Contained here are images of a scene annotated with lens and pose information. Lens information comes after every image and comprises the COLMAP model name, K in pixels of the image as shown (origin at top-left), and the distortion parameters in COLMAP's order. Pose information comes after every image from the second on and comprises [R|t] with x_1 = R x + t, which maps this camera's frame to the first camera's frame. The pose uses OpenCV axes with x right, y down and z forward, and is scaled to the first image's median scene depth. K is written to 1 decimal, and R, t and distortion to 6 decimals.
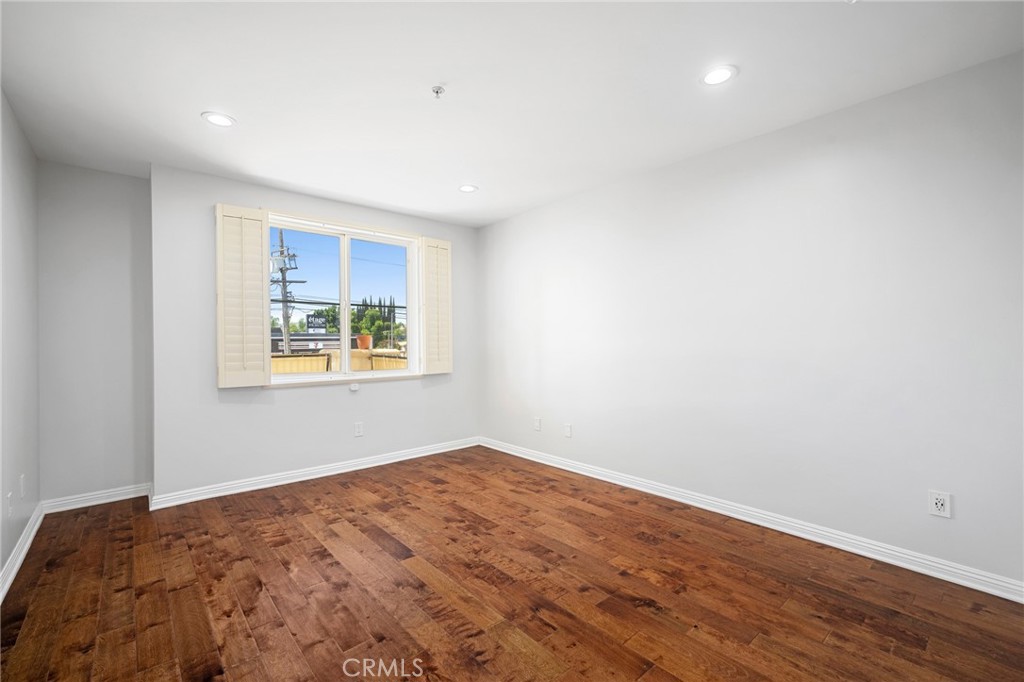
lens RADIAL K [[426.6, 0, 510.2], [0, 426.6, 339.9], [0, 0, 1]] dist [0.003989, -0.000023]
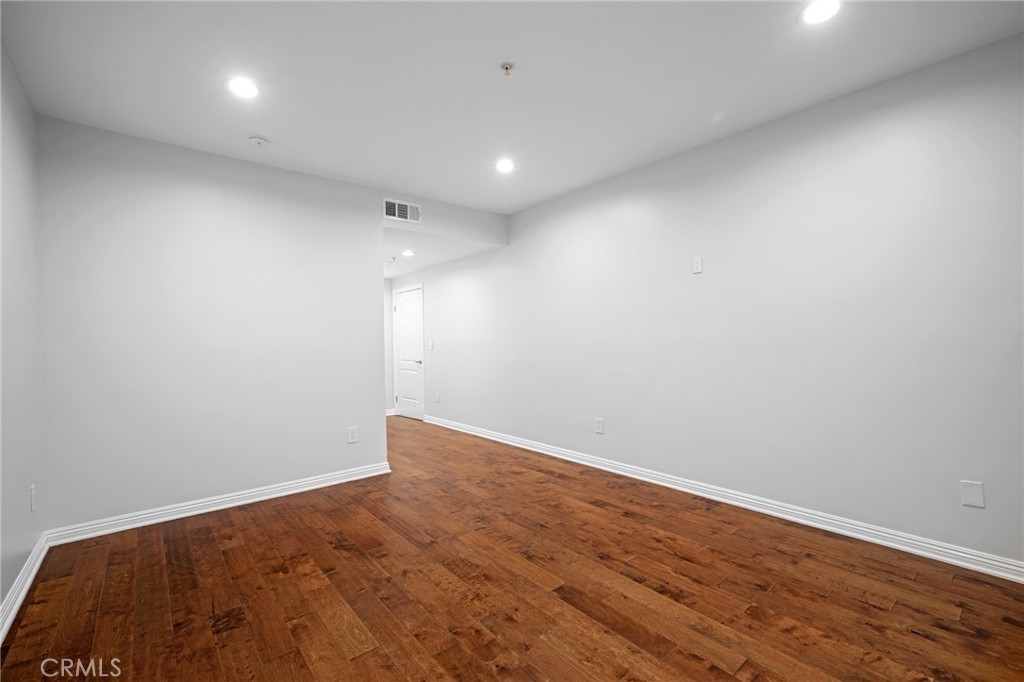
lens RADIAL K [[426.6, 0, 511.6], [0, 426.6, 338.9], [0, 0, 1]] dist [0.003989, -0.000023]
pose [[-0.999535, 0.023422, 0.019536, -0.196444], [0.023346, 0.999719, -0.004128, 0.029009], [-0.019627, -0.003670, -0.999801, 2.082912]]
